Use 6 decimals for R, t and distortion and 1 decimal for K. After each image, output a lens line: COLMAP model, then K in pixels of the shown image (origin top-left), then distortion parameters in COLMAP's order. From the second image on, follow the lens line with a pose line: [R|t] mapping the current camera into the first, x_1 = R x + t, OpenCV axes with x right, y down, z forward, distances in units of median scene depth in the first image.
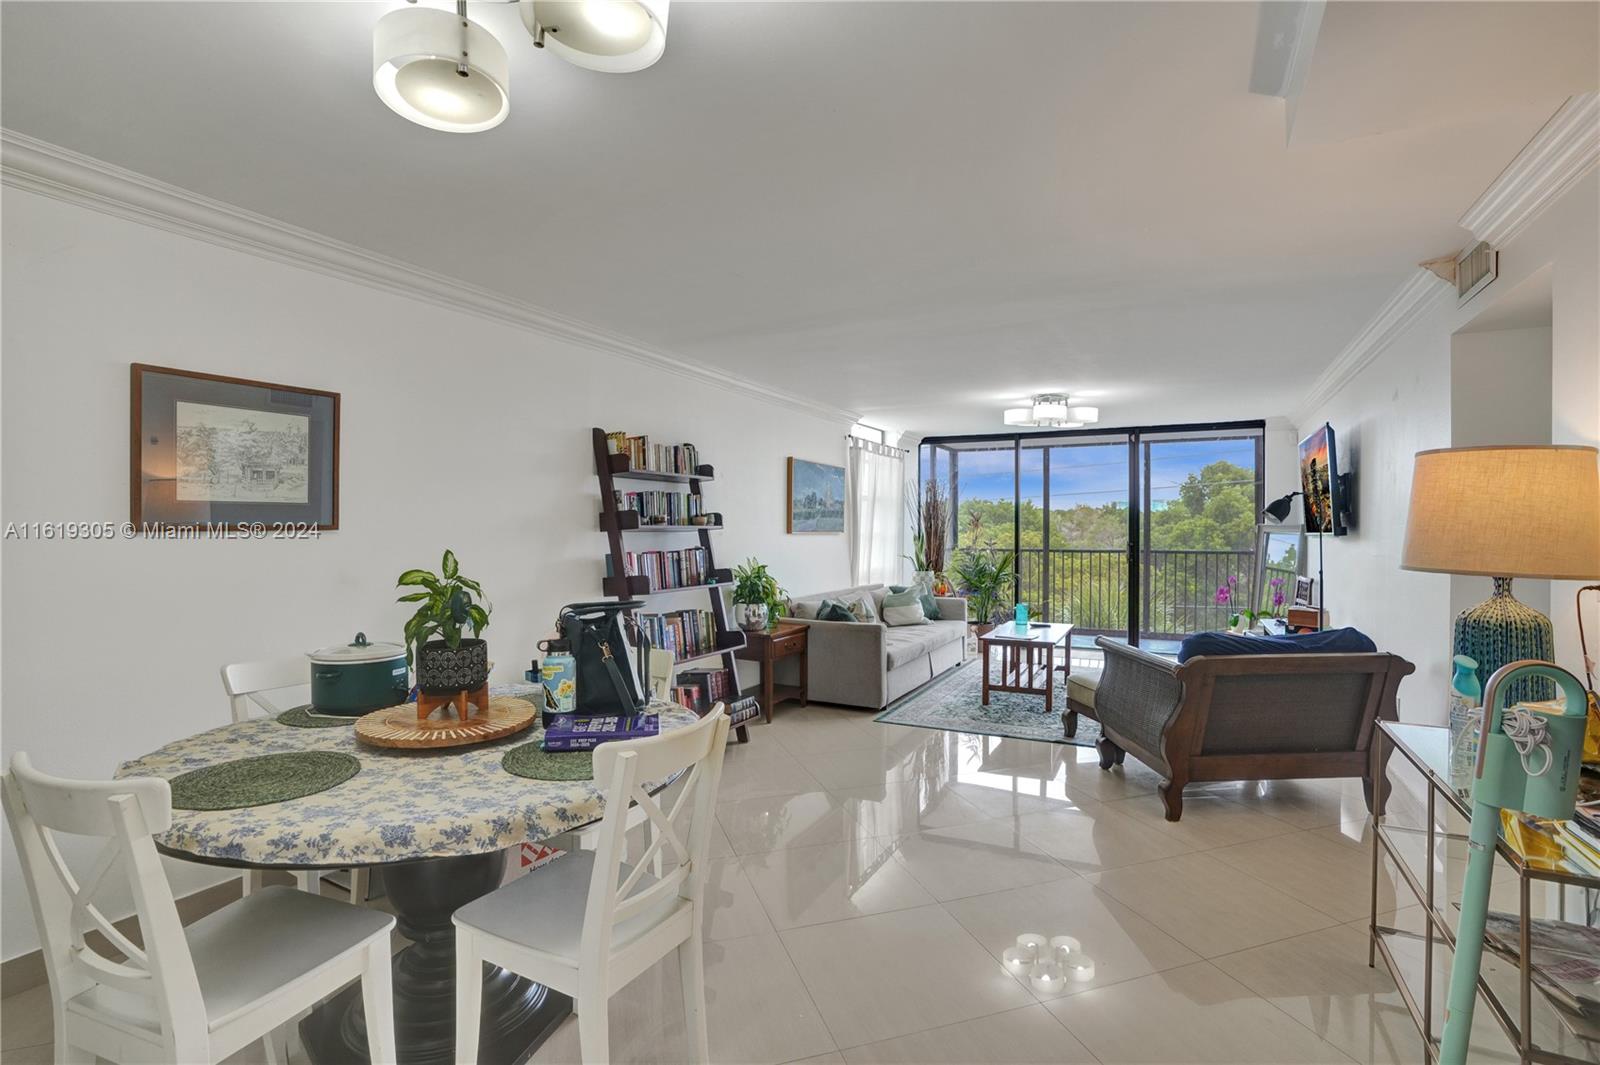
lens RADIAL K [[736.0, 0, 791.6], [0, 736.0, 534.5], [0, 0, 1]] dist [-0.018971, 0.000681]
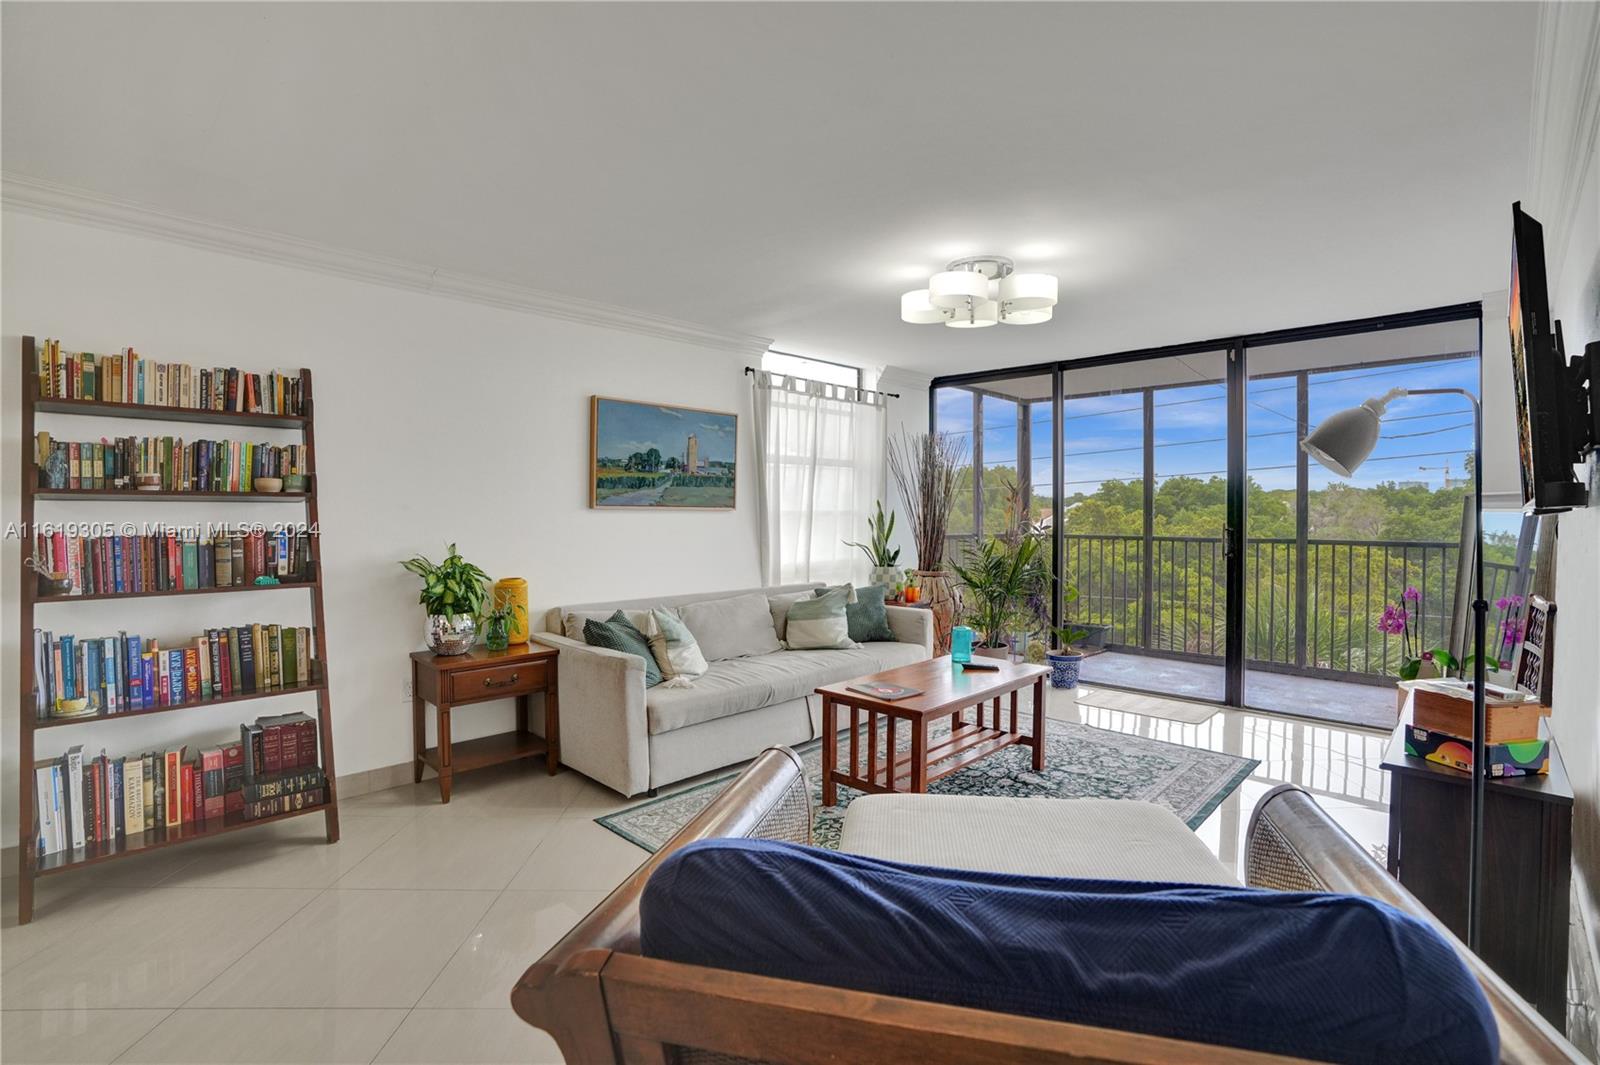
lens RADIAL K [[719.7, 0, 800.0], [0, 719.7, 532.5], [0, 0, 1]] dist [-0.047755, 0.000129]
pose [[0.957199, 0.008092, -0.289317, 0.326083], [-0.002722, 0.999817, 0.018960, 0.006451], [0.289417, -0.017361, 0.957046, 0.373206]]
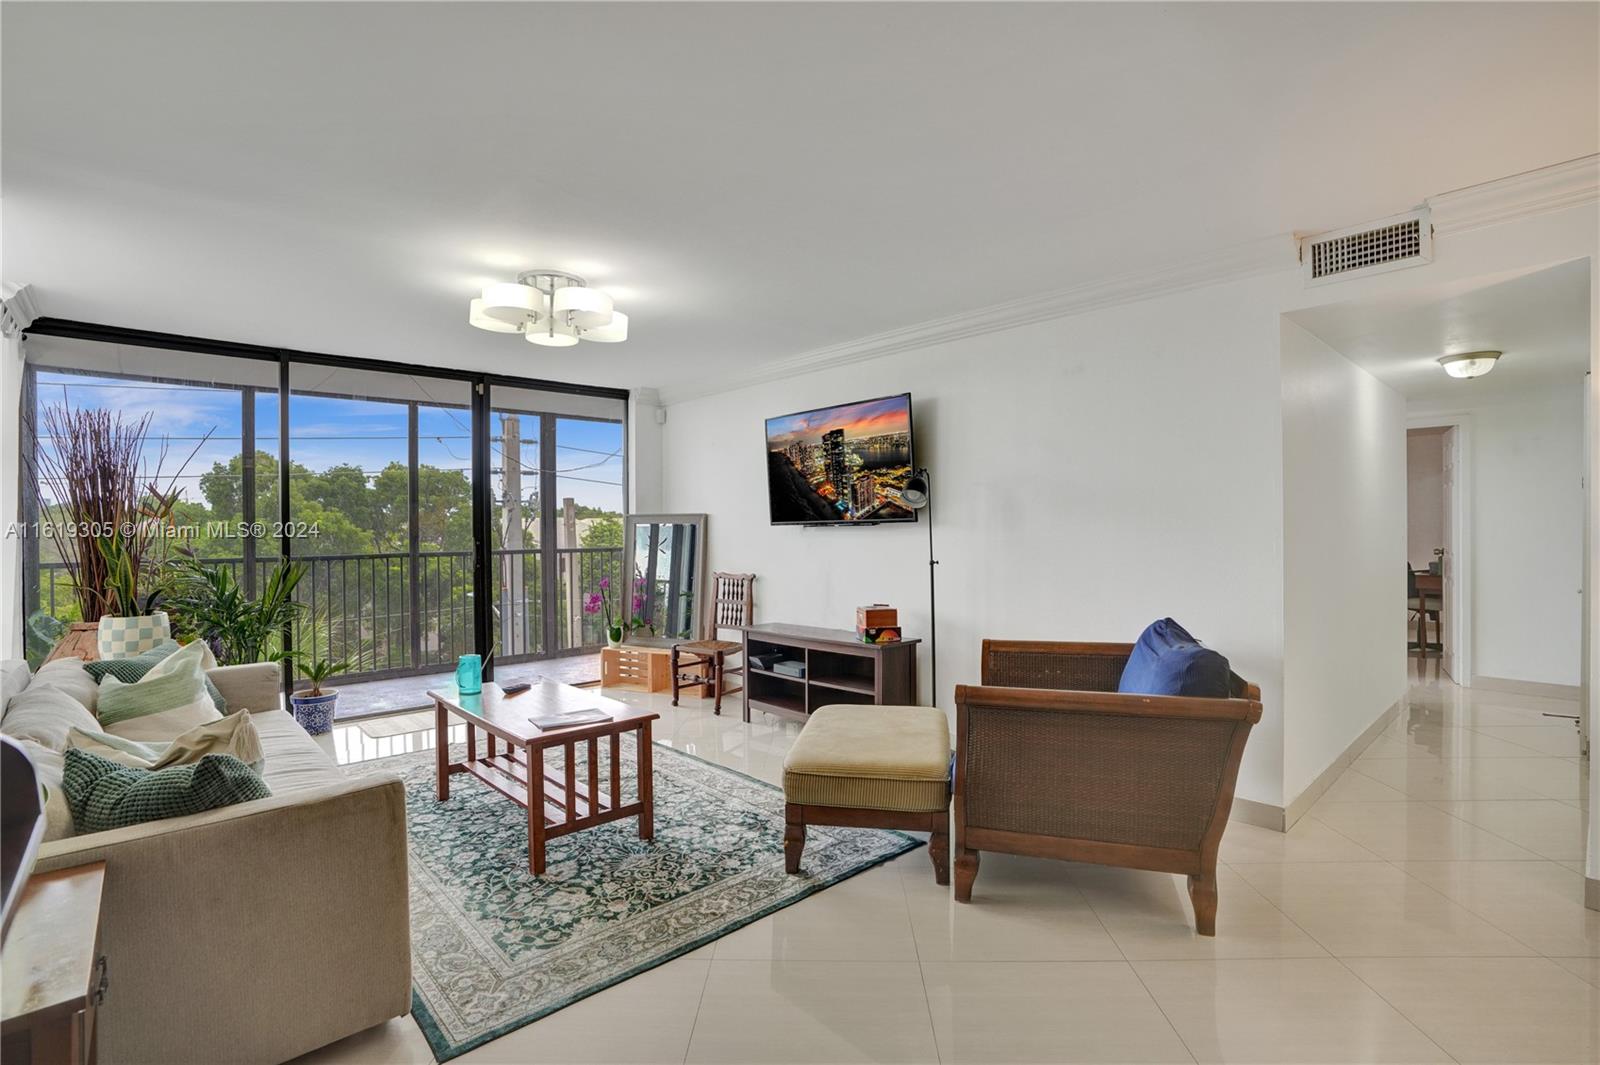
lens RADIAL K [[763.0, 0, 800.0], [0, 763.0, 532.5], [0, 0, 1]] dist [-0.051504, 0.042215]
pose [[0.343137, -0.011252, 0.939218, -0.118295], [0.016256, 0.999850, 0.006040, 0.003806], [-0.939145, 0.013195, 0.343268, 0.534757]]
